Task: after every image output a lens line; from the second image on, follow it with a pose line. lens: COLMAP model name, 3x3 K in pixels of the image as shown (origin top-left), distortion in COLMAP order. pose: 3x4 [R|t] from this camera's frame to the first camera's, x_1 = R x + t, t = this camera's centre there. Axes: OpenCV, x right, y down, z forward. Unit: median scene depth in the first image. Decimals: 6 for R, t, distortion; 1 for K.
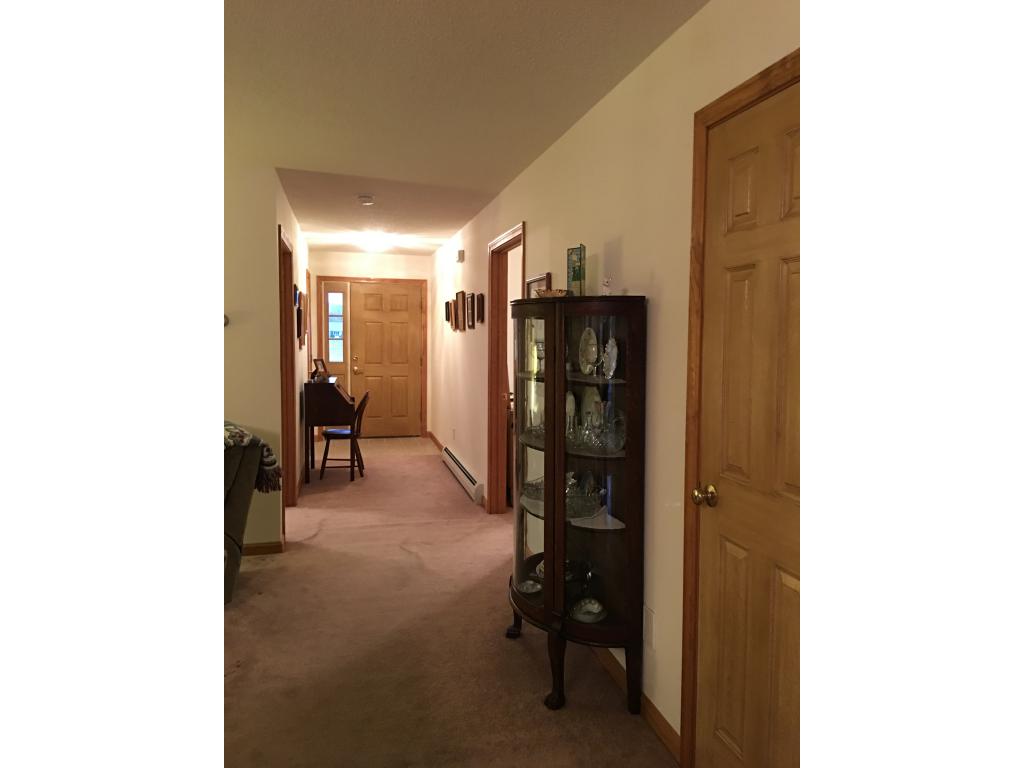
lens RADIAL K [[863.0, 0, 513.5], [0, 863.0, 384.1], [0, 0, 1]] dist [0.080201, -0.123599]
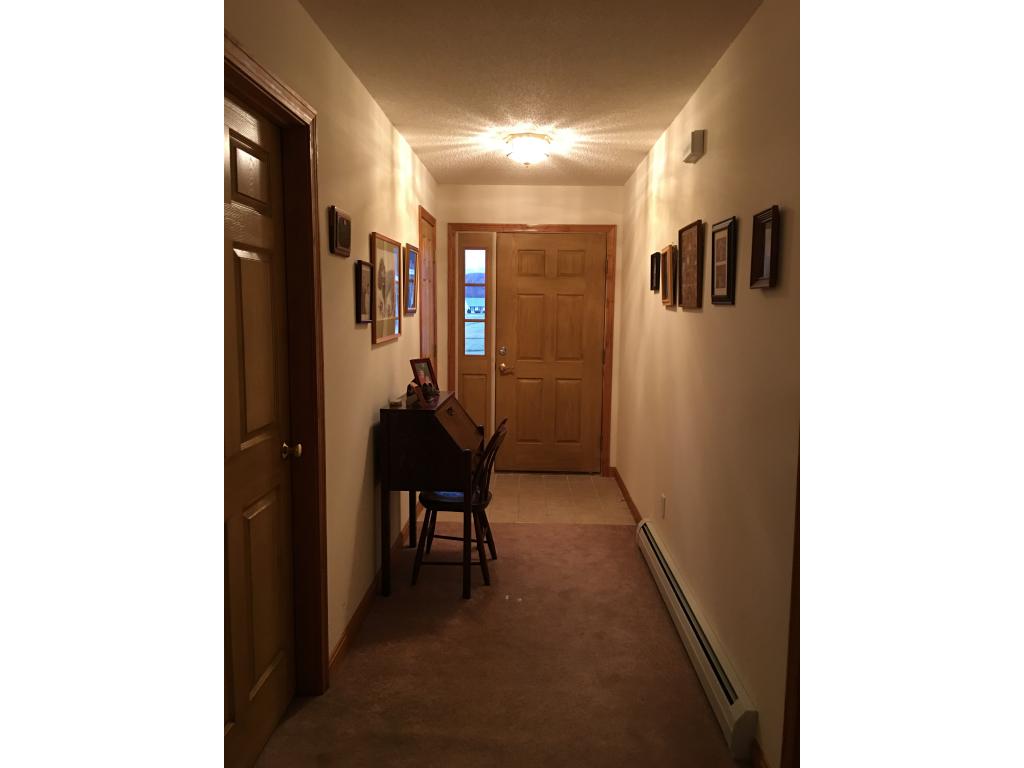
lens RADIAL K [[863.0, 0, 497.4], [0, 863.0, 422.0], [0, 0, 1]] dist [0.080201, -0.123599]
pose [[0.974147, 0.031960, -0.223644, -0.039204], [-0.016025, 0.997225, 0.072708, -0.023361], [0.225347, -0.067244, 0.971955, 0.362882]]
